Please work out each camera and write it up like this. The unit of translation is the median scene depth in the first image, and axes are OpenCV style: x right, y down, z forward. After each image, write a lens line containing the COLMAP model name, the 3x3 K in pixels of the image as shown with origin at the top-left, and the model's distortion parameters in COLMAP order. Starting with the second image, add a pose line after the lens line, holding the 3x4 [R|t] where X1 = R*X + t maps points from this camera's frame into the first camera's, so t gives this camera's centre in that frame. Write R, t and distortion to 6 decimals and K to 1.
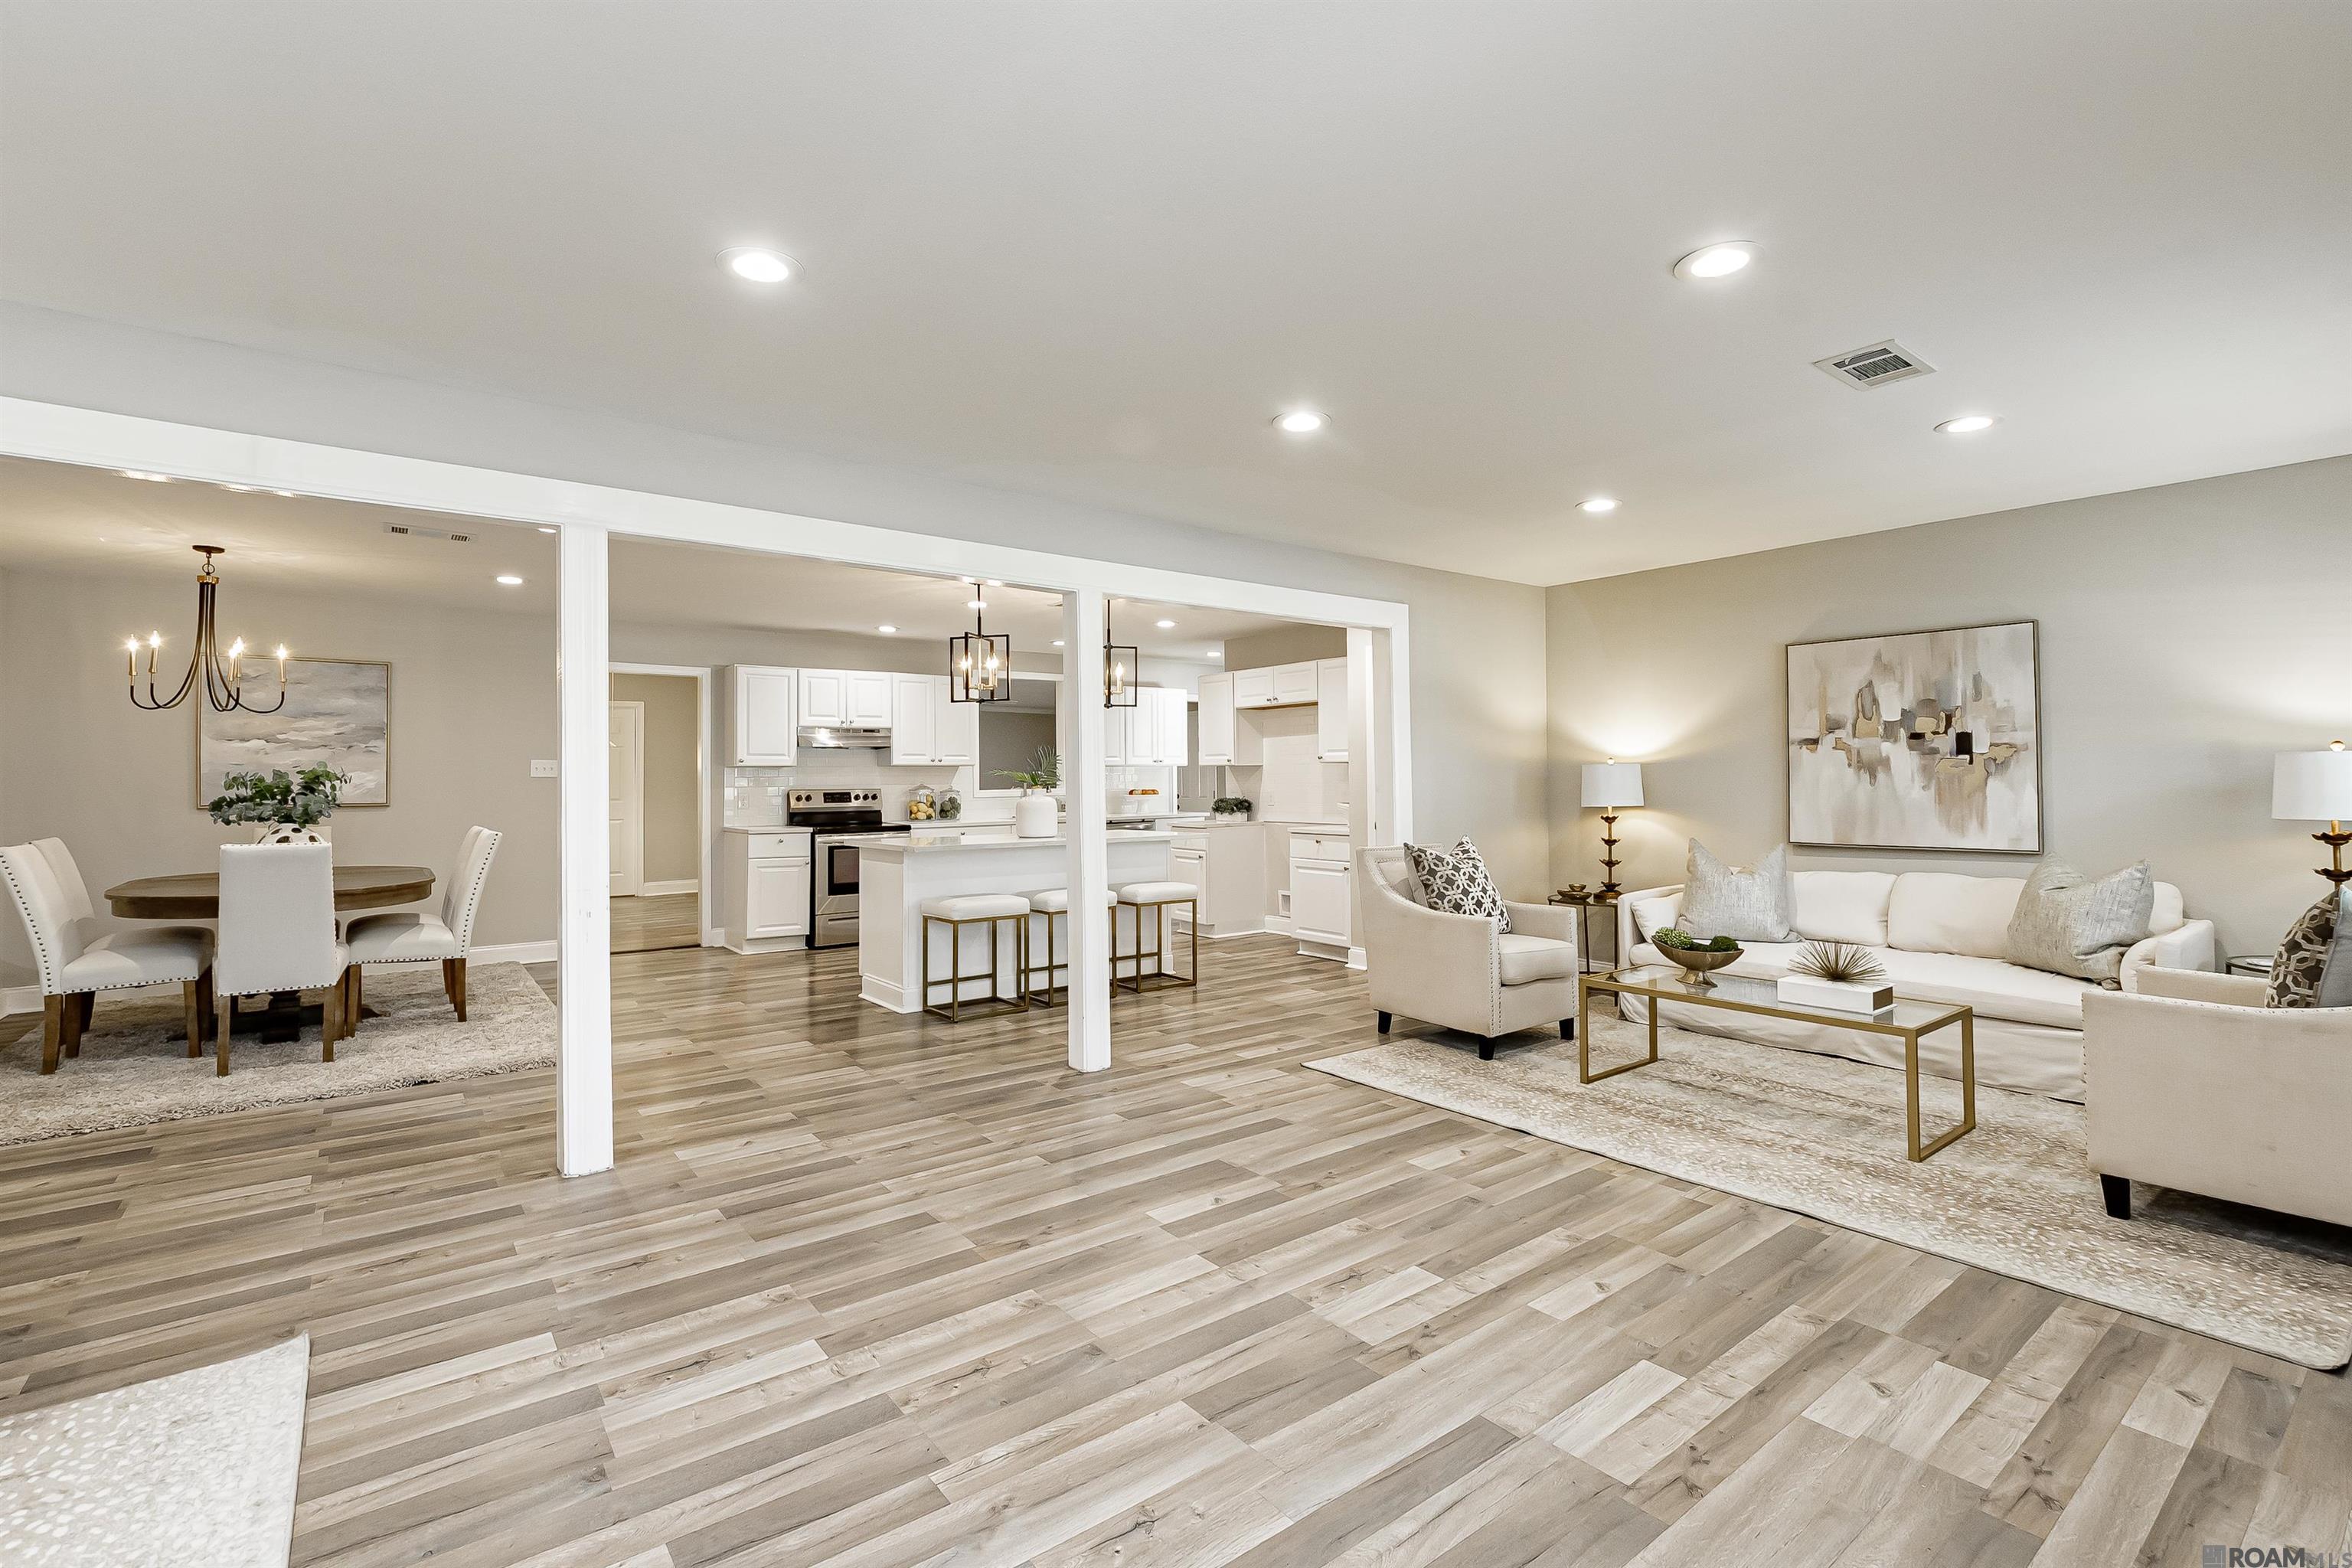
lens RADIAL K [[1056.0, 0, 1169.0], [0, 1056.0, 747.7], [0, 0, 1]] dist [-0.000972, -0.000218]
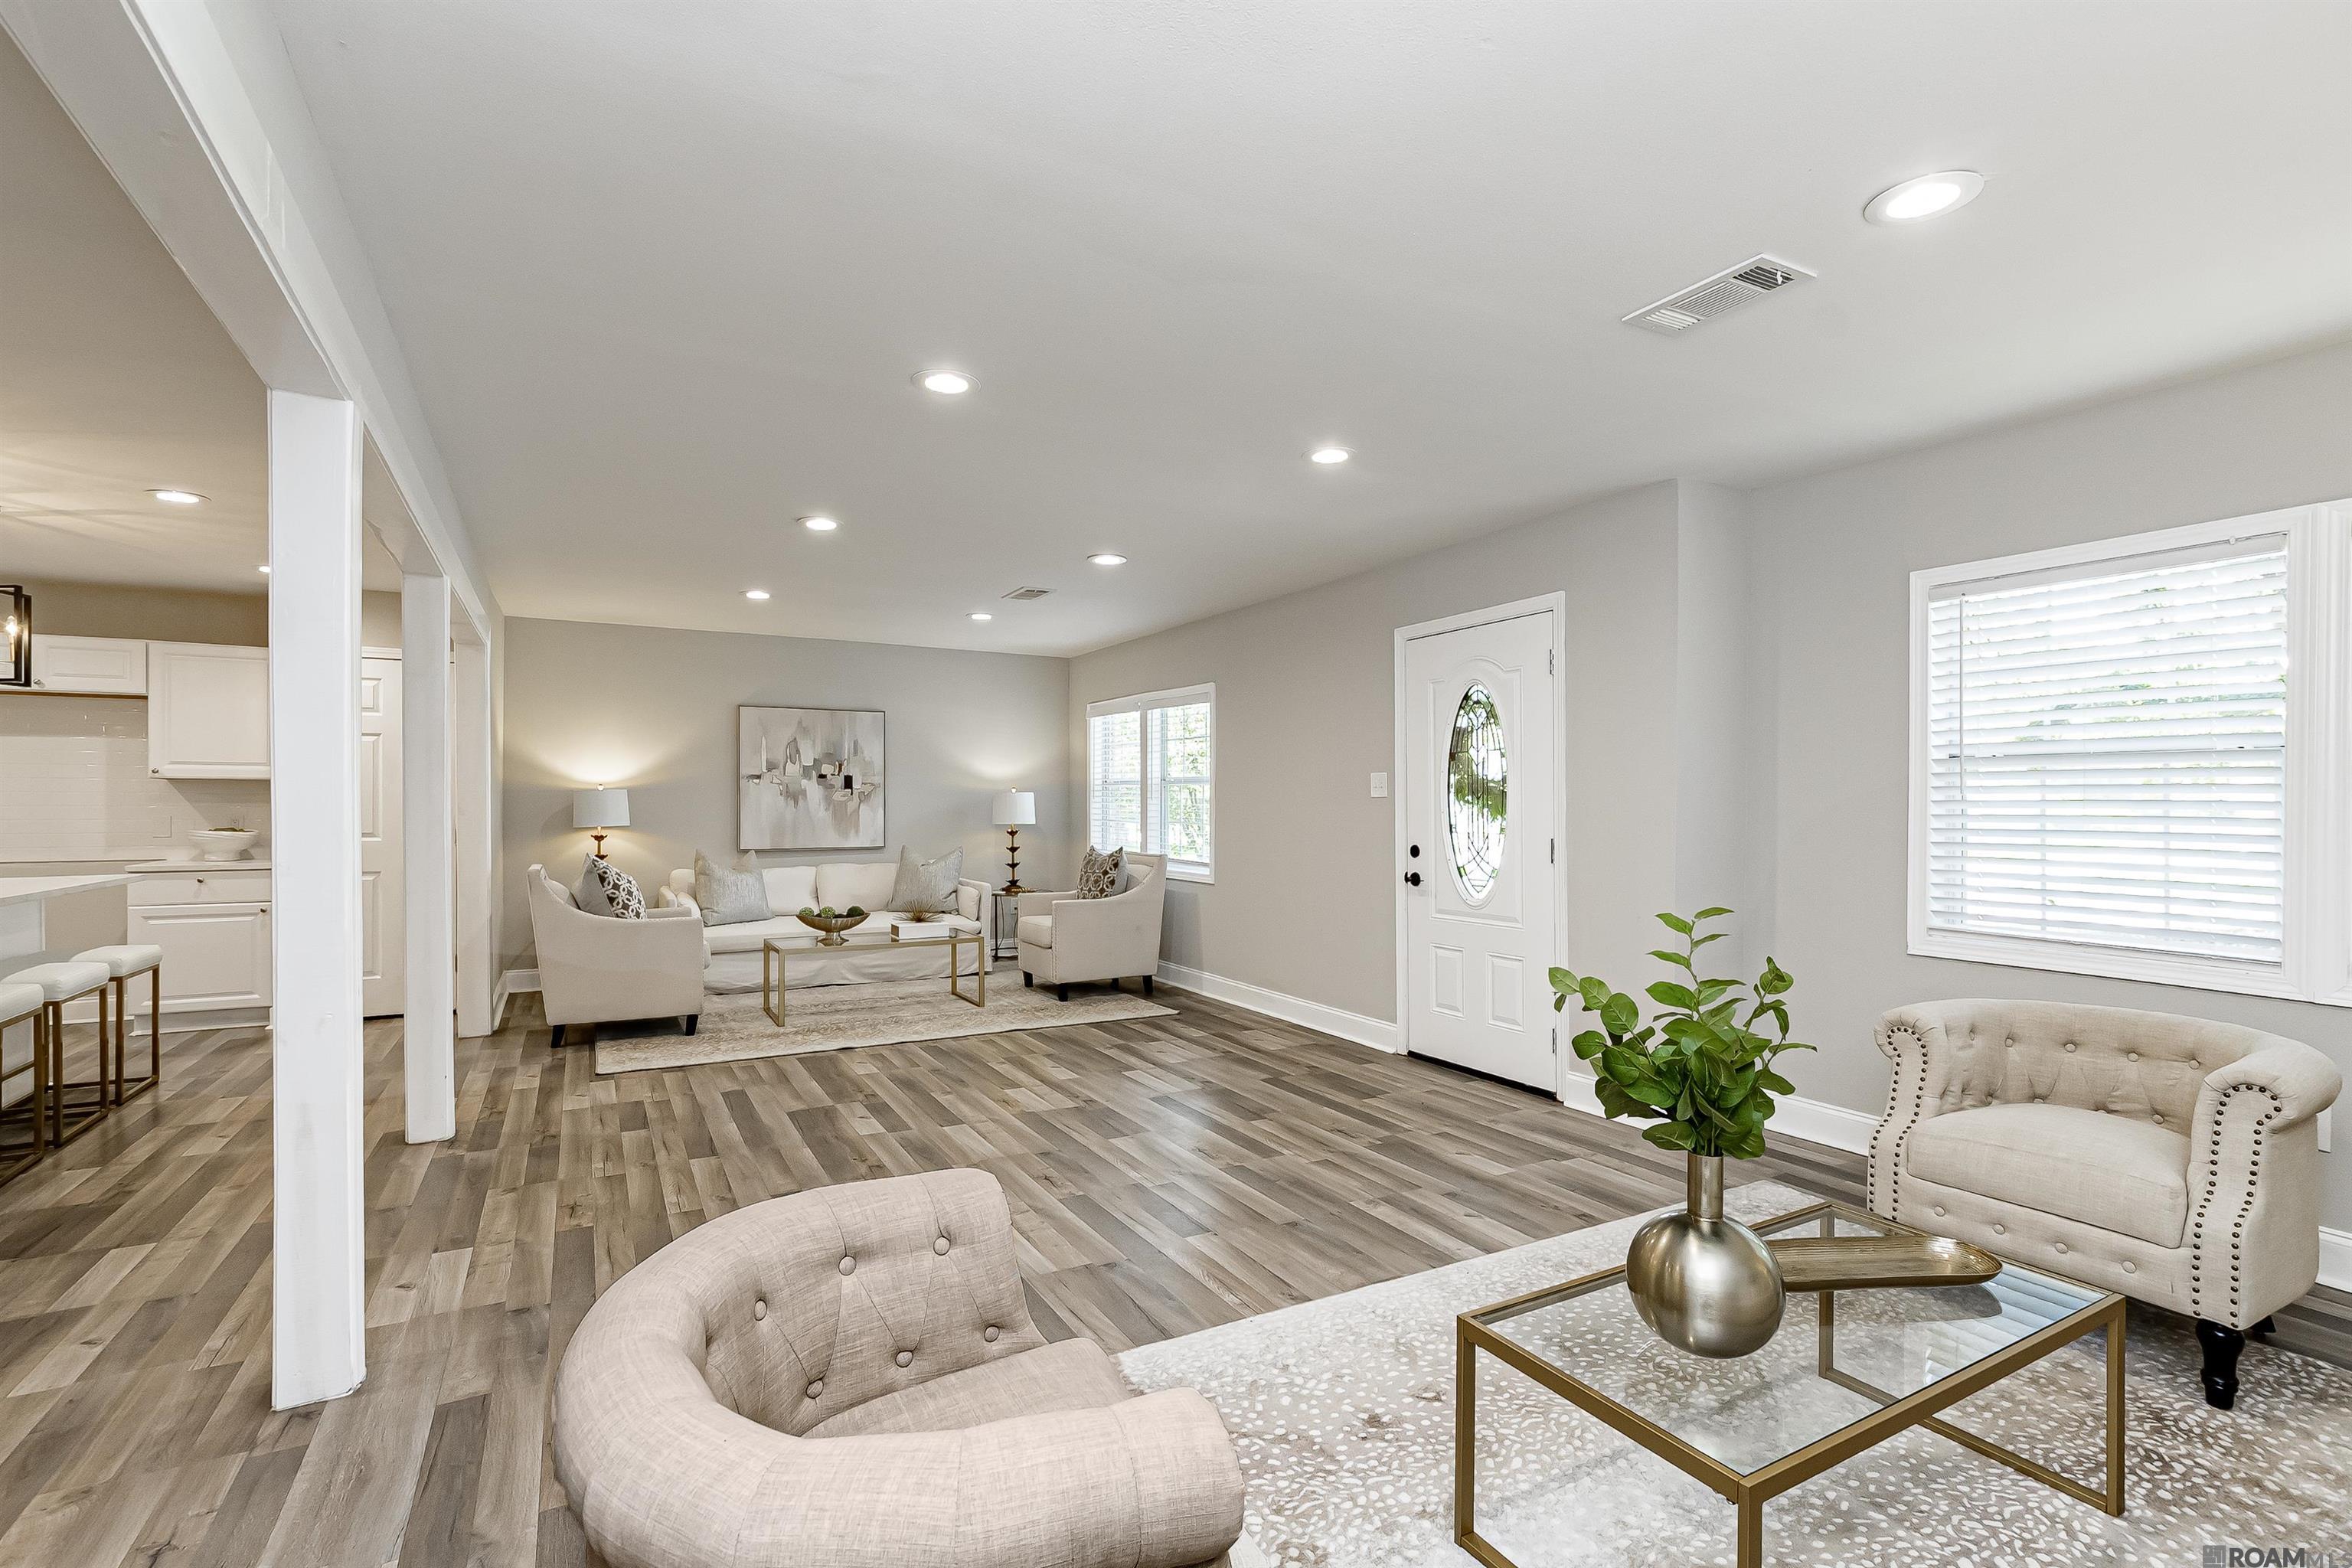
lens RADIAL K [[1048.4, 0, 1176.0], [0, 1048.4, 784.0], [0, 0, 1]] dist [-0.002993, 0.001672]
pose [[0.152277, 0.024386, 0.988037, -0.937872], [-0.034012, 0.999233, -0.019420, 0.016273], [-0.987752, -0.030648, 0.152990, 0.327136]]
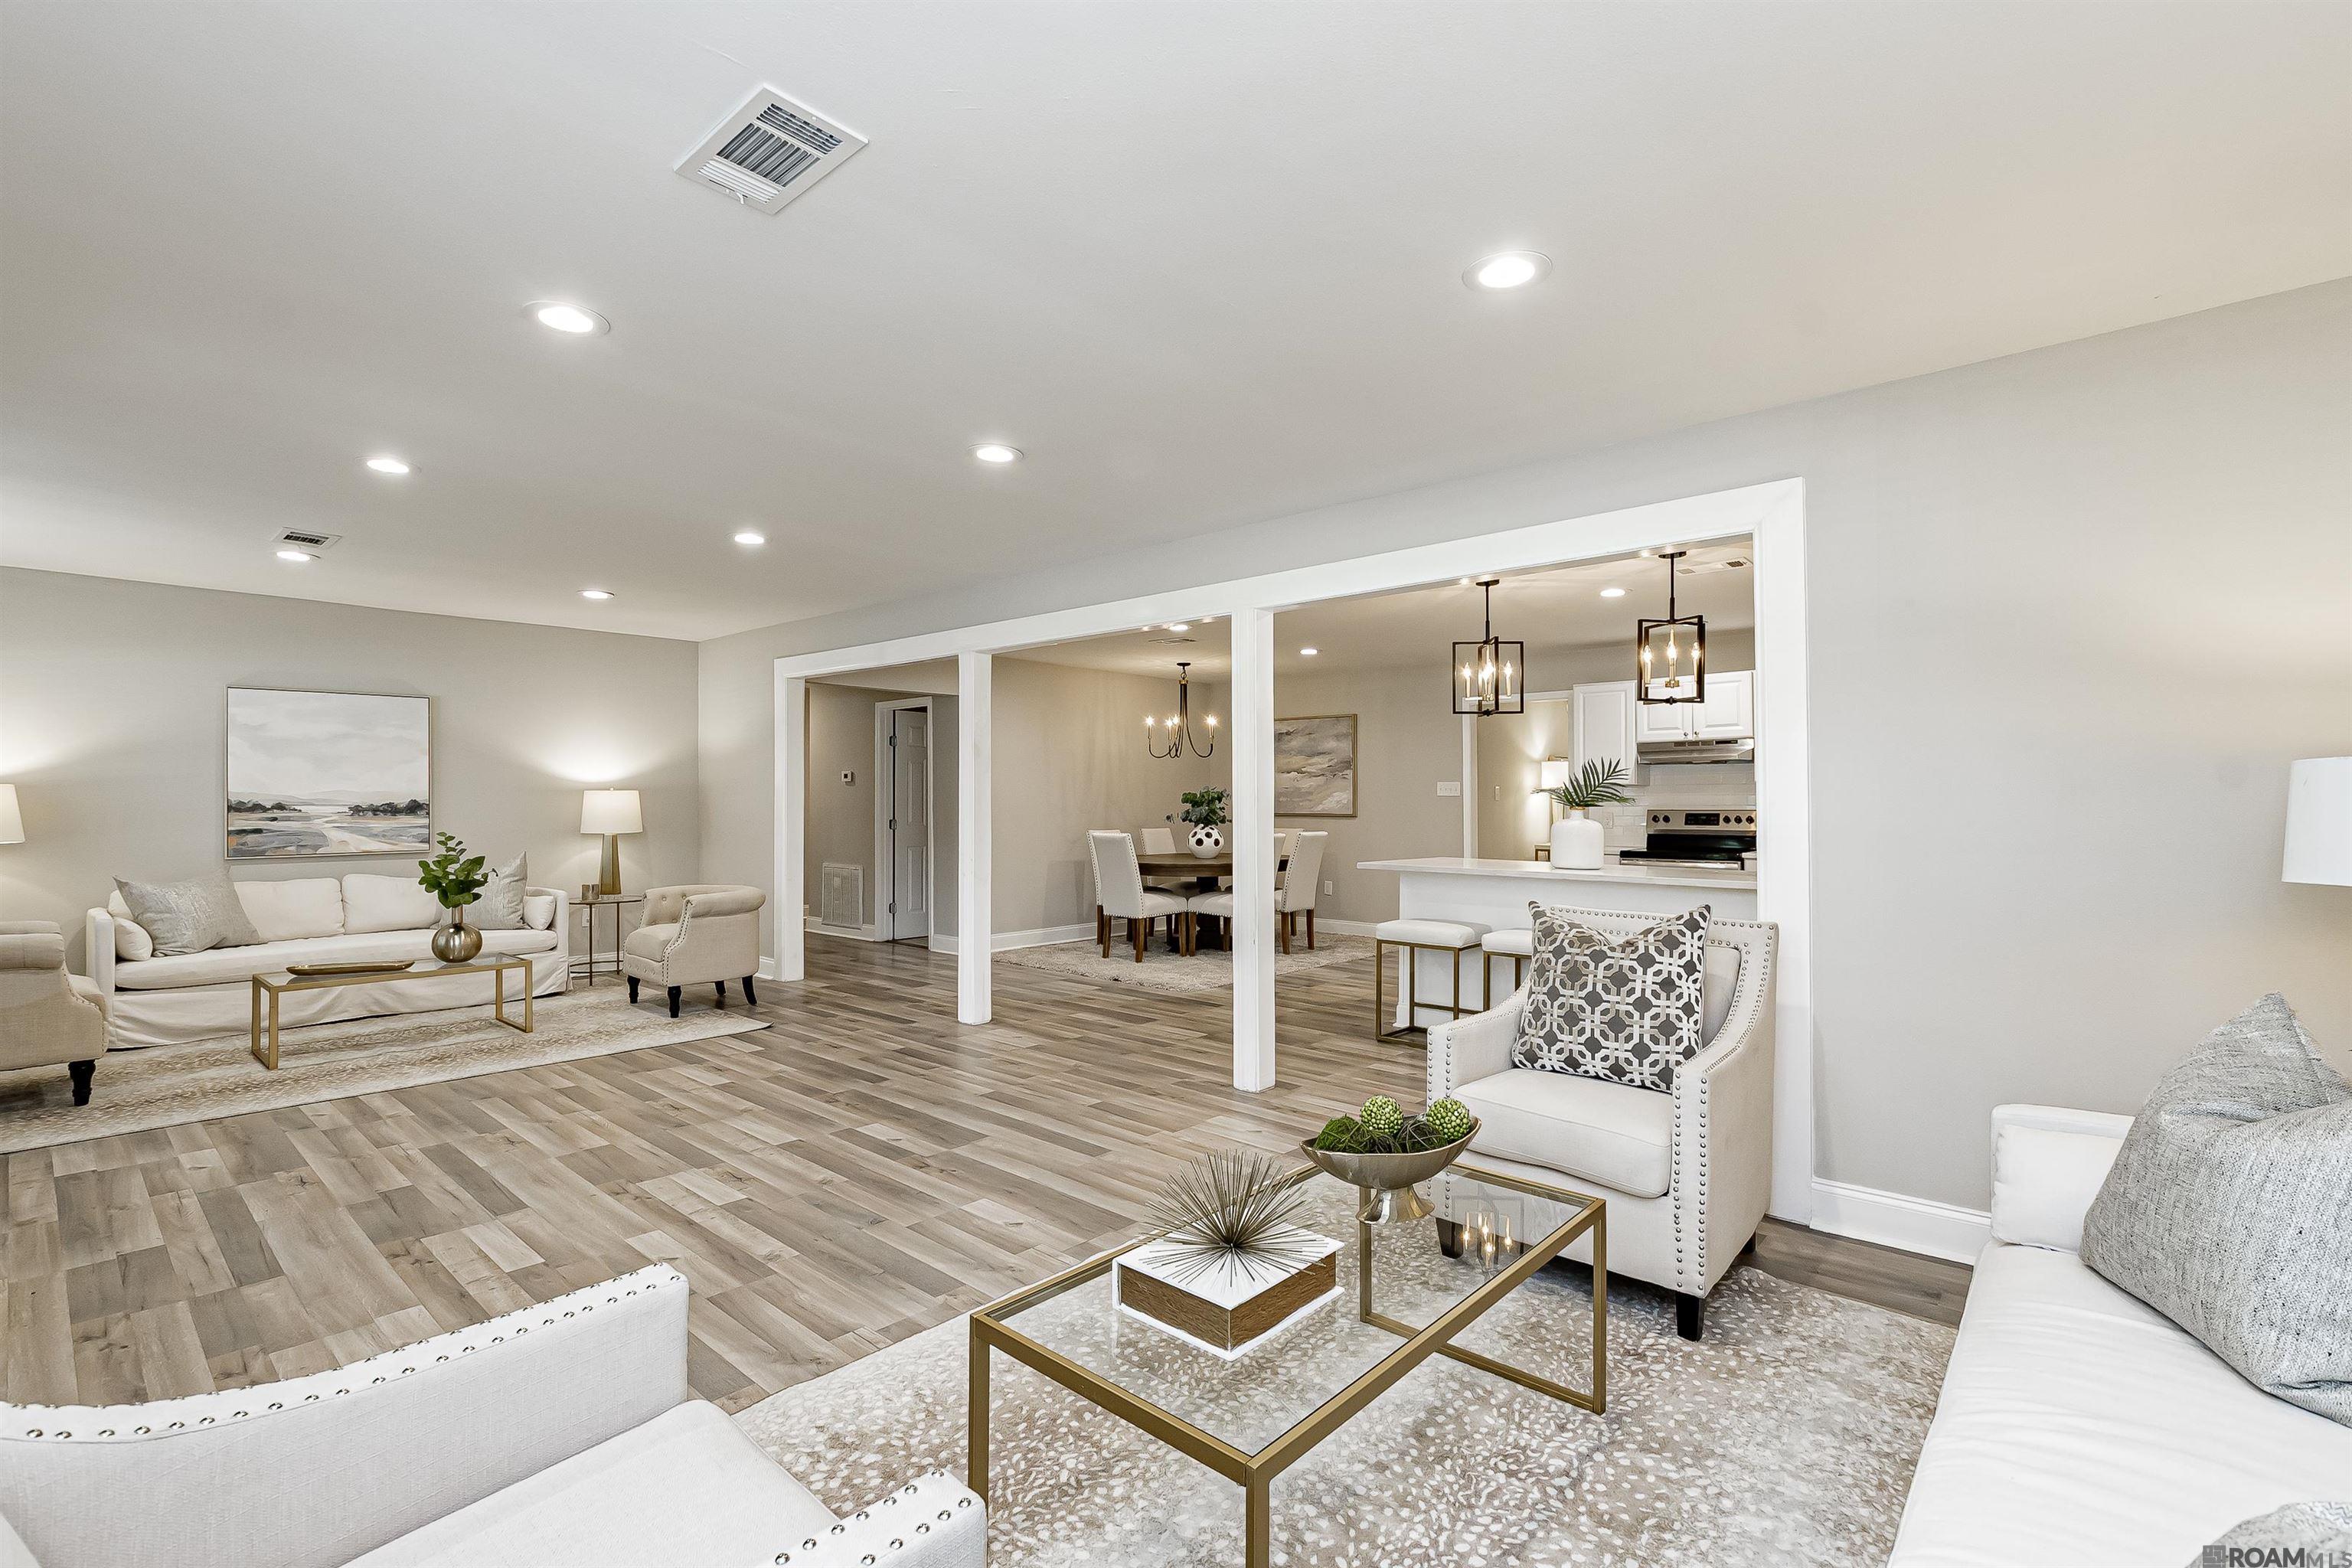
lens RADIAL K [[1068.4, 0, 1176.0], [0, 1068.4, 784.0], [0, 0, 1]] dist [-0.000395, 0.000071]
pose [[0.172858, -0.009892, -0.984897, 1.038854], [0.027460, 0.999609, -0.005220, 0.021647], [0.984564, -0.026143, 0.173062, 0.866543]]
